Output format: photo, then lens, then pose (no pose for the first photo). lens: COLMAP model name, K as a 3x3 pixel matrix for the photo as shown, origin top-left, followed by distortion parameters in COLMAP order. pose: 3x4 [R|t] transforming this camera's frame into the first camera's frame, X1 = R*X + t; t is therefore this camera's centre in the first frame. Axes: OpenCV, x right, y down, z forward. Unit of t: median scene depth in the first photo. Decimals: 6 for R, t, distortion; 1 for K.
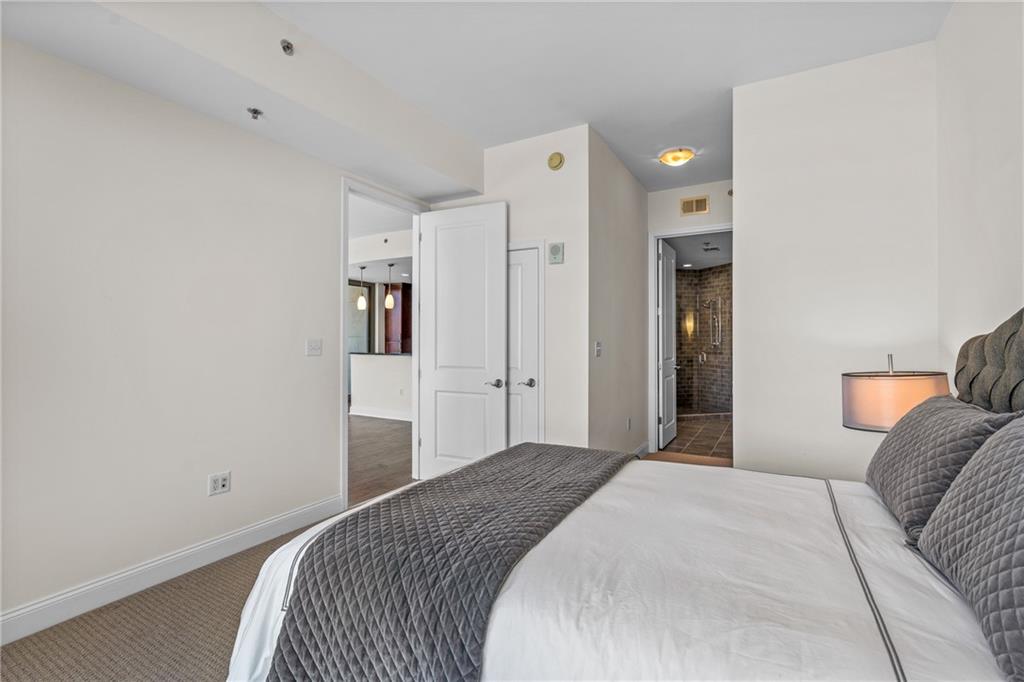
lens RADIAL K [[463.1, 0, 512.0], [0, 463.1, 341.0], [0, 0, 1]] dist [-0.002149, -0.000056]
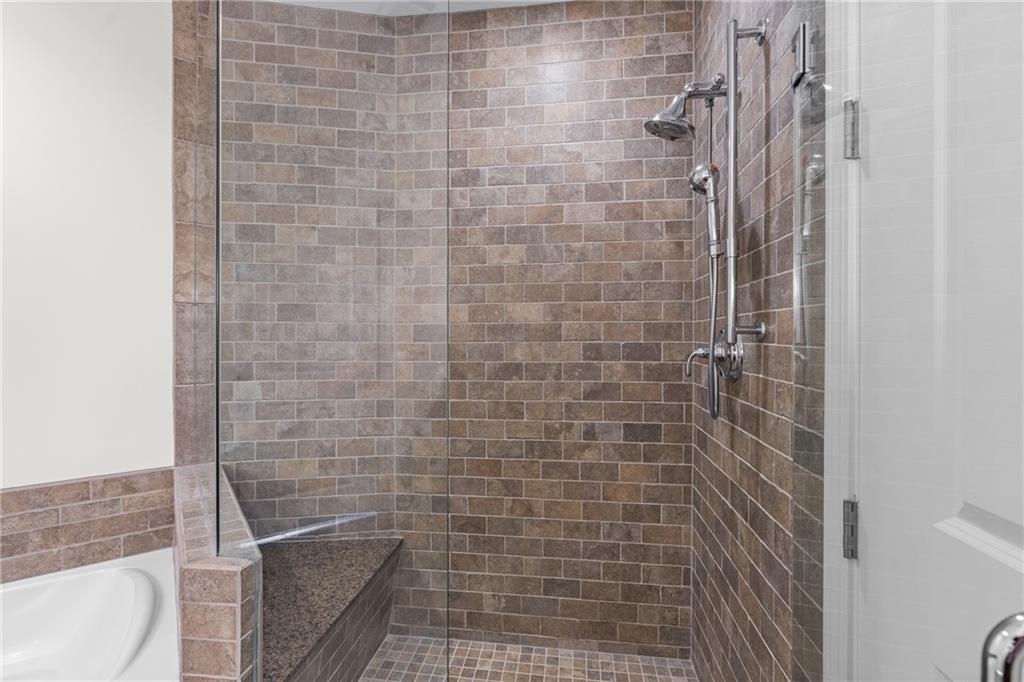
lens RADIAL K [[463.1, 0, 512.0], [0, 463.1, 341.0], [0, 0, 1]] dist [-0.002149, -0.000056]
pose [[0.919848, 0.006512, -0.392220, 0.435474], [-0.004663, 0.999973, 0.005668, 0.001168], [0.392246, -0.003384, 0.919854, 0.827394]]
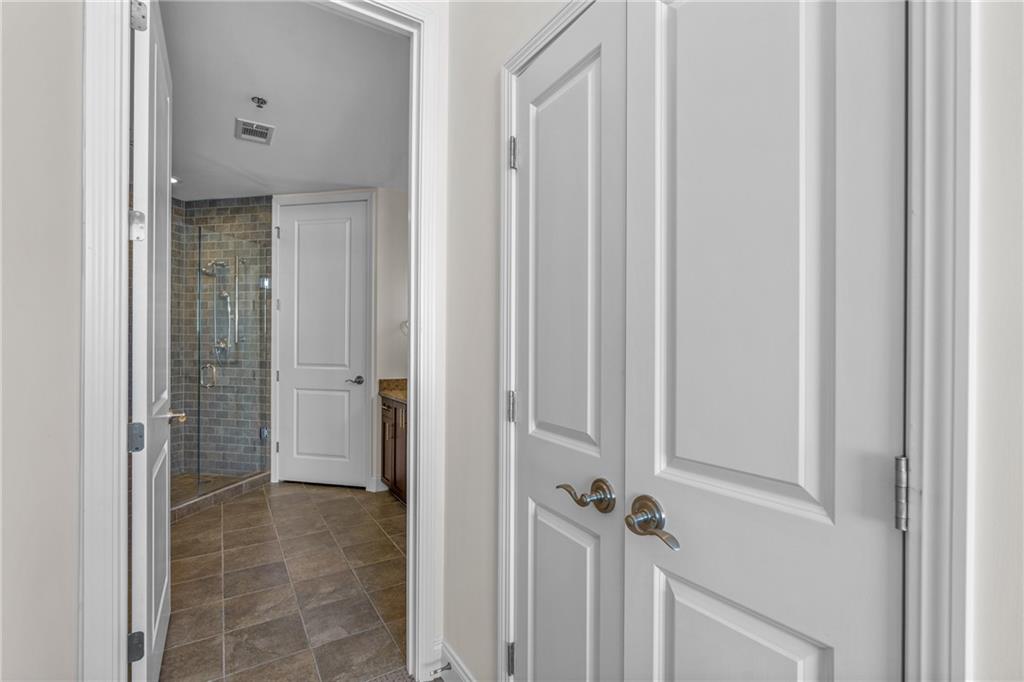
lens RADIAL K [[463.1, 0, 512.0], [0, 463.1, 341.0], [0, 0, 1]] dist [-0.002149, -0.000056]
pose [[0.467489, 0.004513, 0.883987, 0.128042], [-0.004840, 0.999985, -0.002546, 0.000201], [-0.883986, -0.003088, 0.467504, 0.467443]]
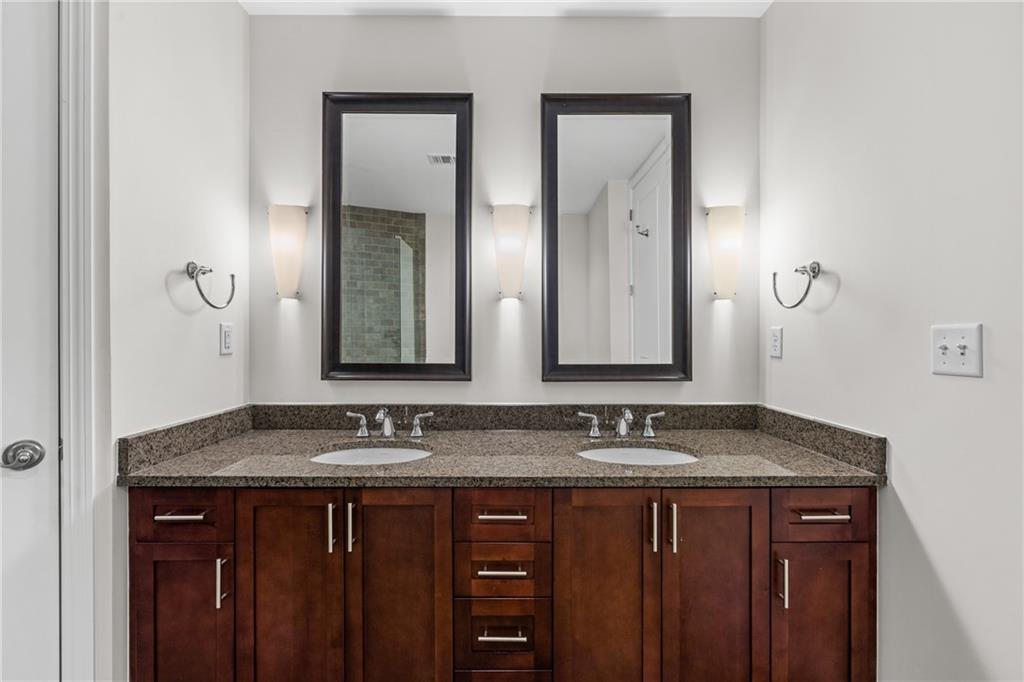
lens RADIAL K [[465.7, 0, 511.1], [0, 465.7, 332.2], [0, 0, 1]] dist [-0.005044, -0.000222]
pose [[-0.492917, 0.001877, 0.870074, 0.288077], [0.001070, 0.999998, -0.001551, 0.003415], [-0.870076, 0.000166, -0.492918, 0.782341]]
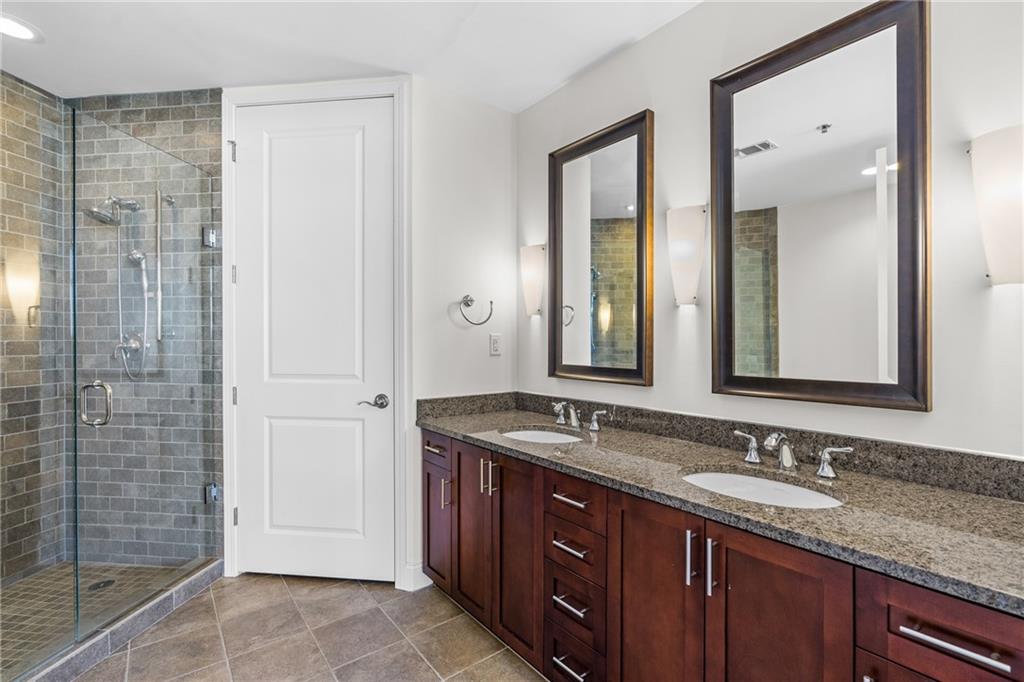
lens RADIAL K [[461.4, 0, 512.0], [0, 461.4, 341.0], [0, 0, 1]] dist [-0.003779, 0.000094]
pose [[0.377249, -0.002011, 0.926110, 0.251223], [0.002542, 0.999996, 0.001136, 0.003338], [-0.926109, 0.001926, 0.377252, 0.657120]]
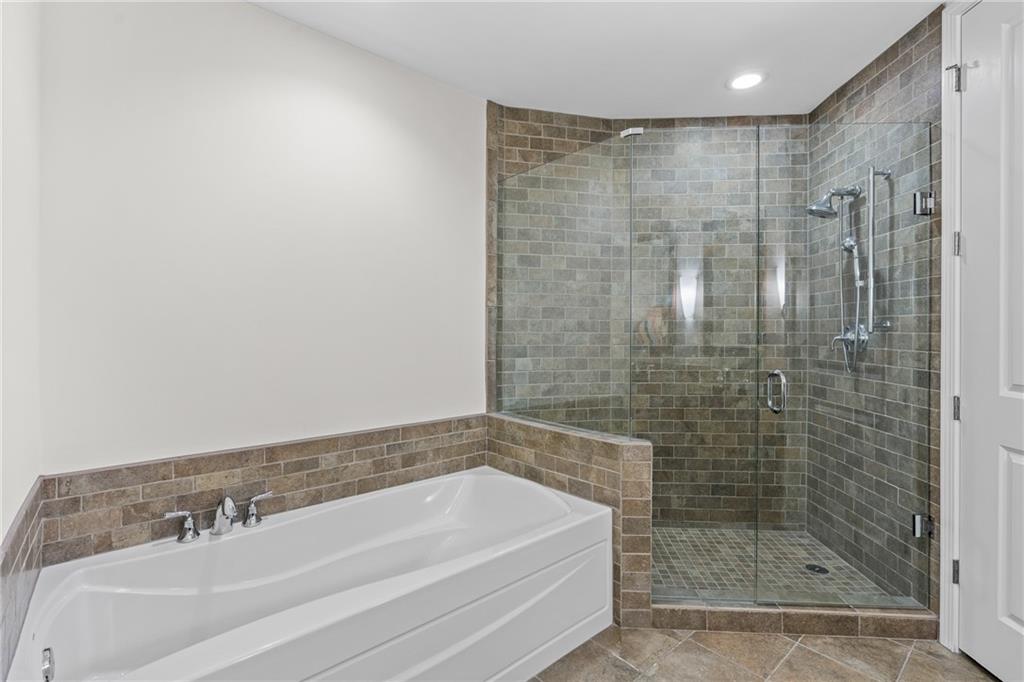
lens RADIAL K [[460.8, 0, 513.8], [0, 460.8, 333.0], [0, 0, 1]] dist [-0.000922, -0.000404]
pose [[0.943268, 0.005642, -0.331985, 0.333681], [-0.005421, 0.999984, 0.001592, 0.003493], [0.331989, 0.000298, 0.943283, 0.657598]]
